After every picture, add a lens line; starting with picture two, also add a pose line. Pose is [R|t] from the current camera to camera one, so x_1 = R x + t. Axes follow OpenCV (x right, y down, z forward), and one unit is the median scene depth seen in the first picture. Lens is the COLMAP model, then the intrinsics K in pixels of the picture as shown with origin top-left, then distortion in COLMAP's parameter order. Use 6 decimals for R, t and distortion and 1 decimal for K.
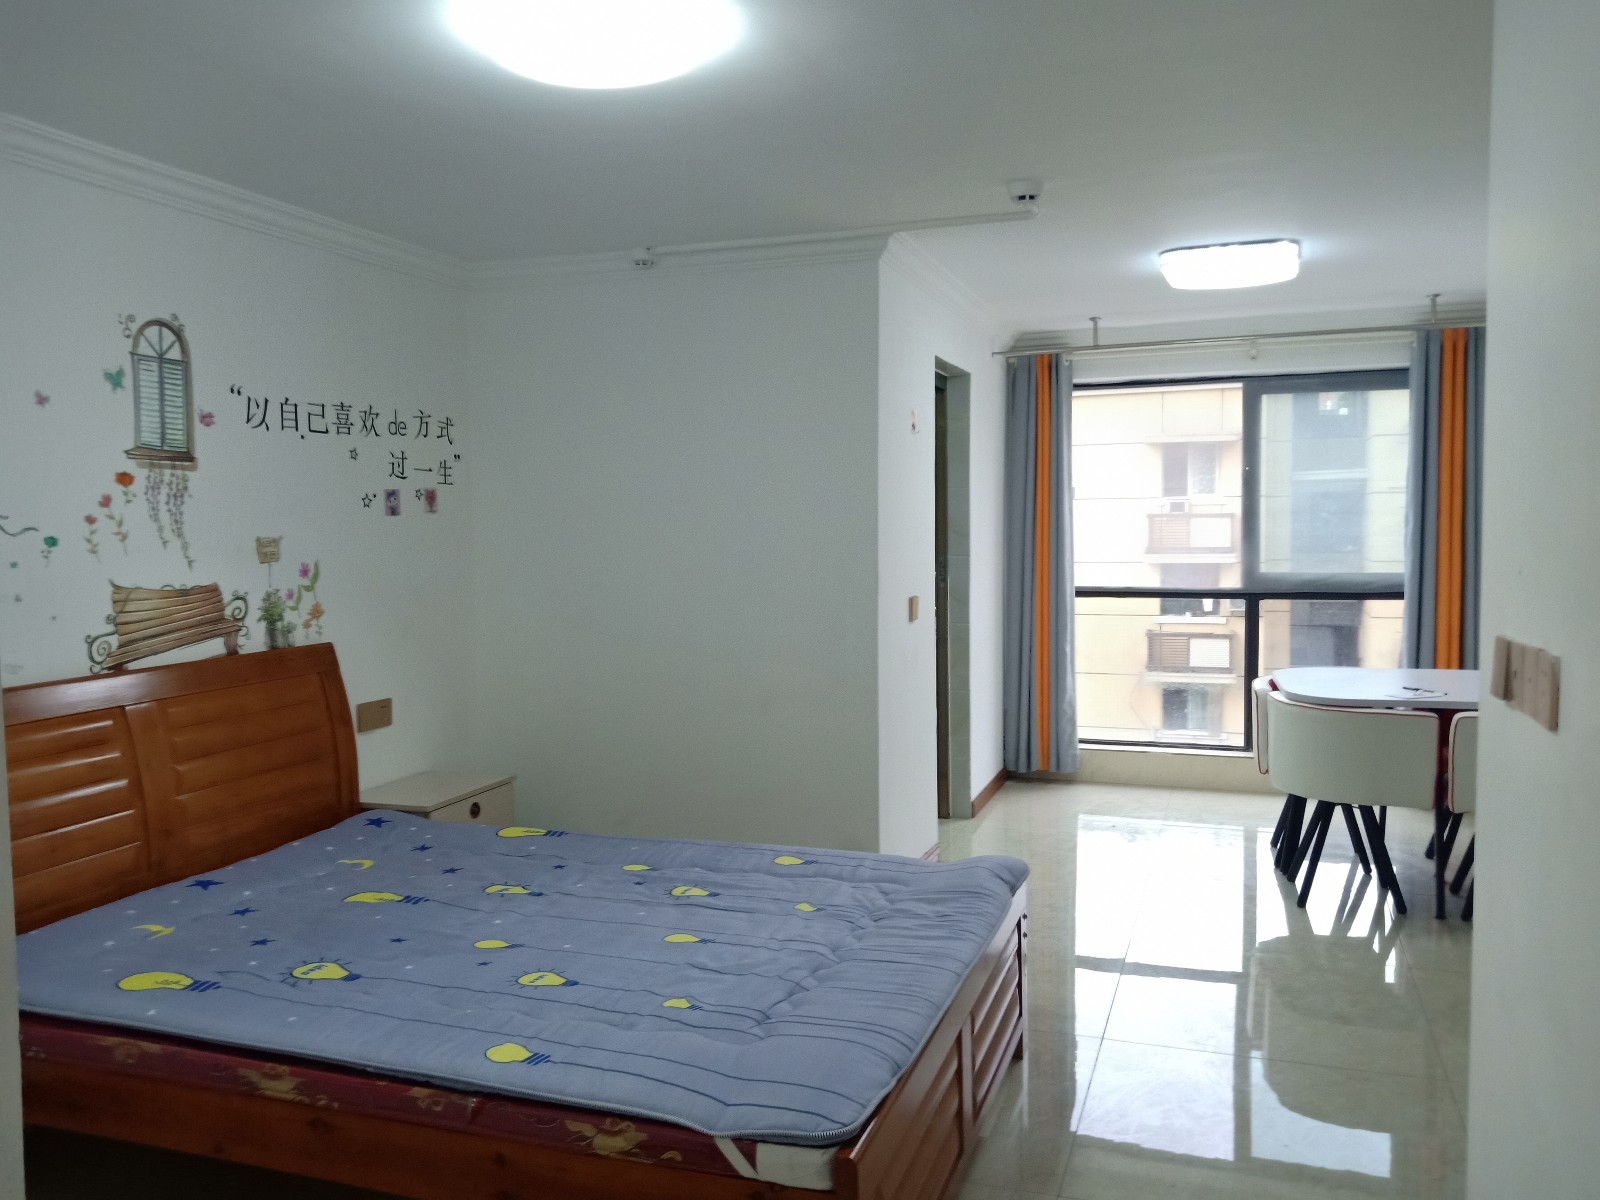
lens RADIAL K [[1210.2, 0, 802.2], [0, 1210.2, 599.3], [0, 0, 1]] dist [-0.004505, -0.027857]
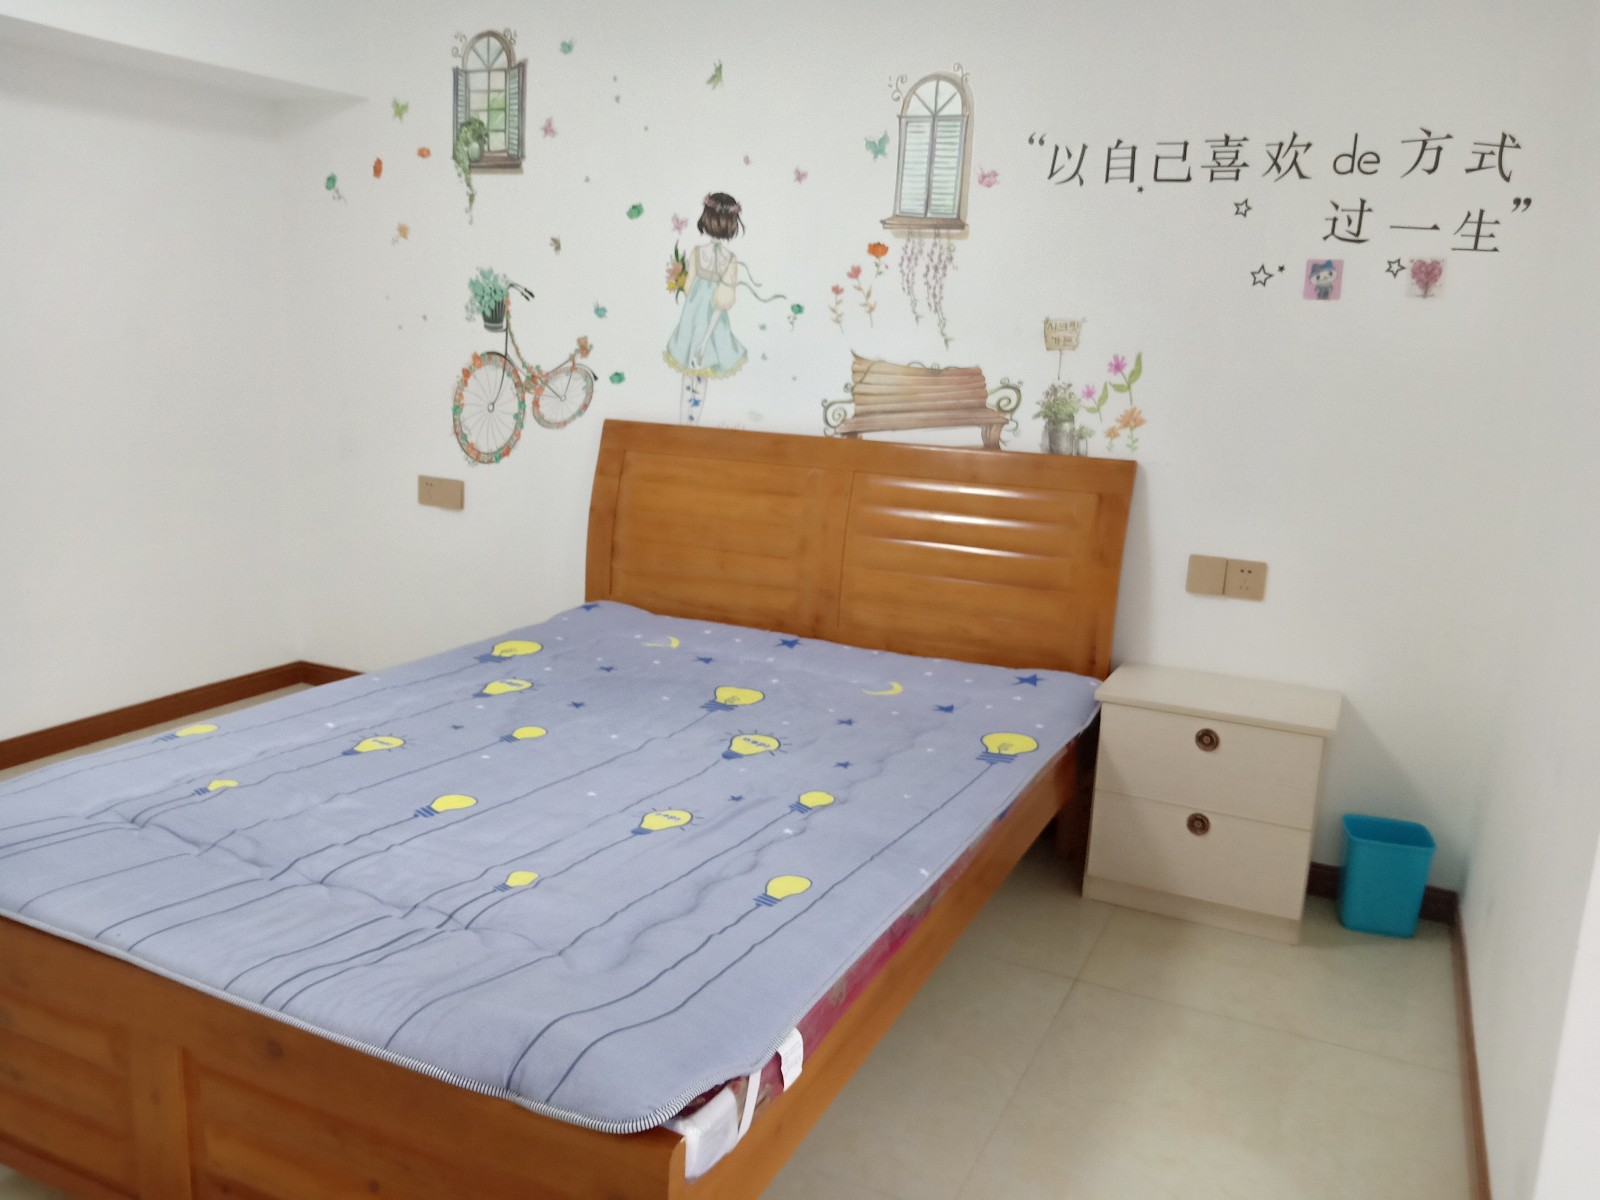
lens RADIAL K [[1210.2, 0, 793.2], [0, 1210.2, 627.3], [0, 0, 1]] dist [-0.004505, -0.027857]
pose [[-0.067224, 0.239446, -0.968580, 0.470670], [-0.106168, 0.963547, 0.245570, -0.033782], [0.992073, 0.119340, -0.039352, 0.941846]]
